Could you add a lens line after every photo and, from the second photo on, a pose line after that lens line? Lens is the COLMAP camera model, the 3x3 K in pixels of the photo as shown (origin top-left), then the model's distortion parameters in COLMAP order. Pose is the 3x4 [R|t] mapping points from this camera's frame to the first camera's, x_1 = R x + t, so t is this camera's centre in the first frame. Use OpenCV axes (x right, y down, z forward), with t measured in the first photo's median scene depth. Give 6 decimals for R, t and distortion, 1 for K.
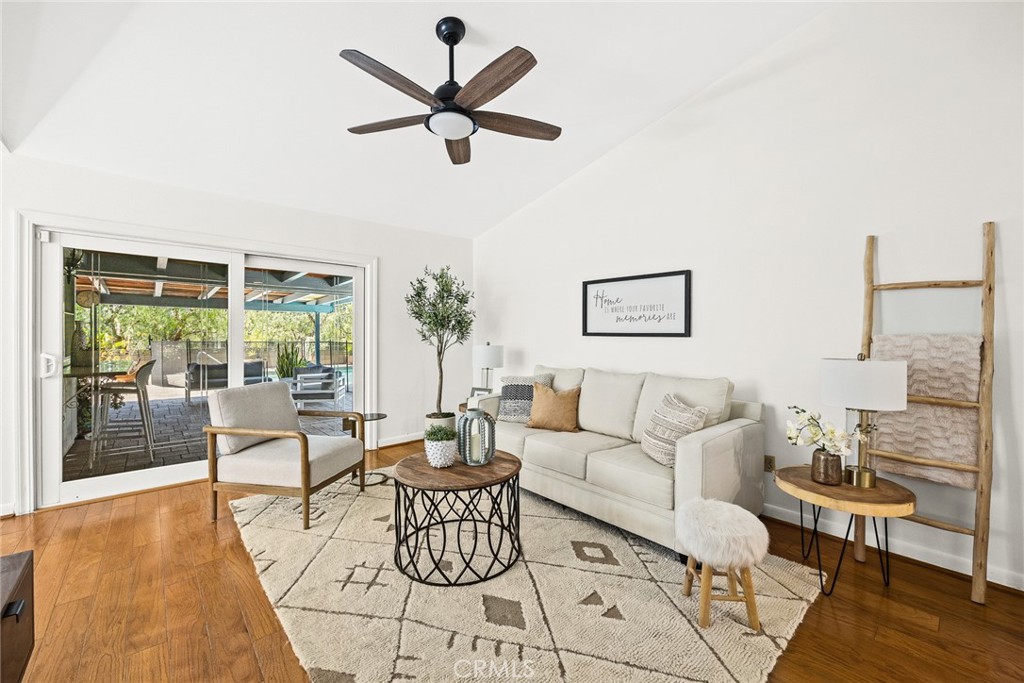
lens RADIAL K [[414.1, 0, 508.7], [0, 414.1, 333.4], [0, 0, 1]] dist [-0.000656, -0.000065]
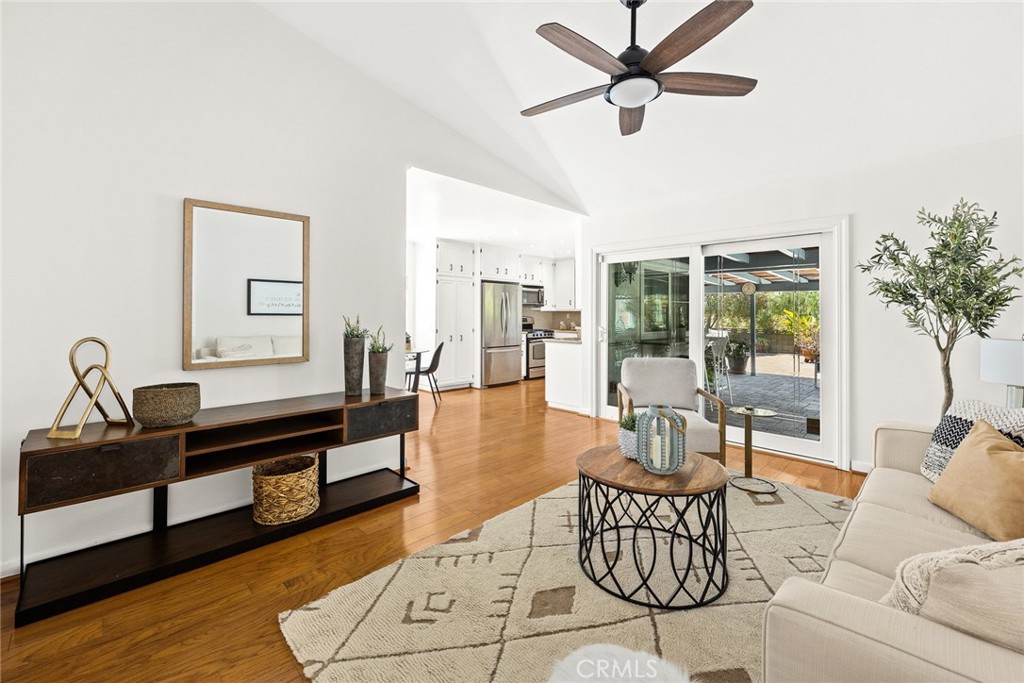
lens RADIAL K [[414.1, 0, 517.1], [0, 414.1, 311.6], [0, 0, 1]] dist [-0.000656, -0.000065]
pose [[0.091481, -0.009486, -0.995762, 0.743144], [-0.002548, 0.999949, -0.009760, 0.002660], [0.995804, 0.003430, 0.091453, 0.647393]]
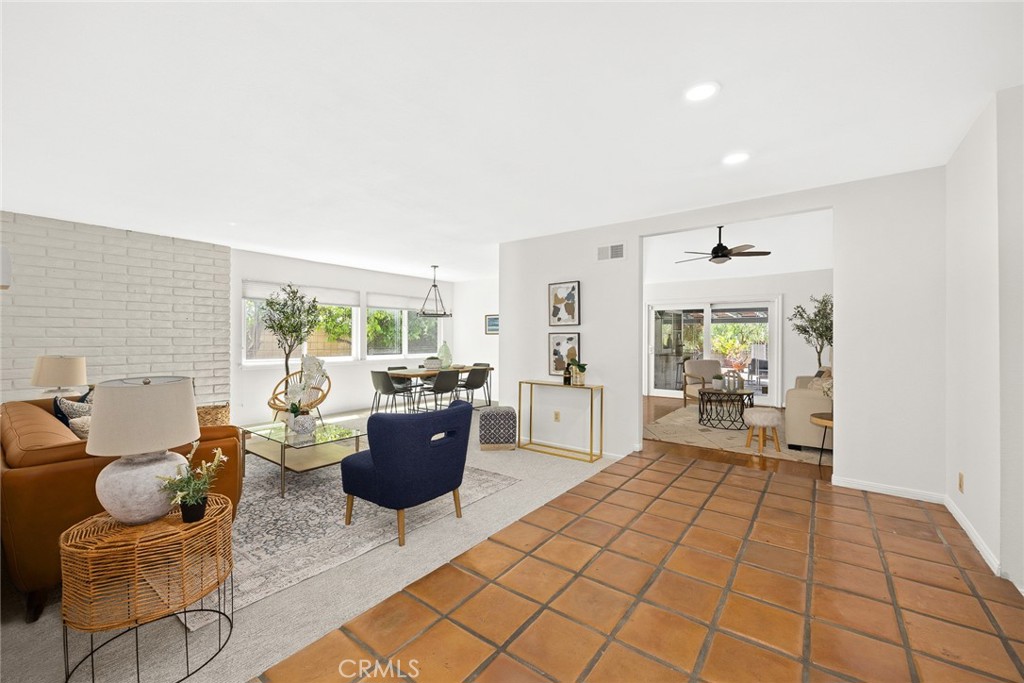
lens RADIAL K [[414.1, 0, 497.6], [0, 414.1, 342.3], [0, 0, 1]] dist [-0.000656, -0.000065]
pose [[0.218765, 0.004789, -0.975766, 2.149072], [0.000571, 0.999987, 0.005035, 0.008739], [0.975777, -0.001659, 0.218760, -1.022276]]
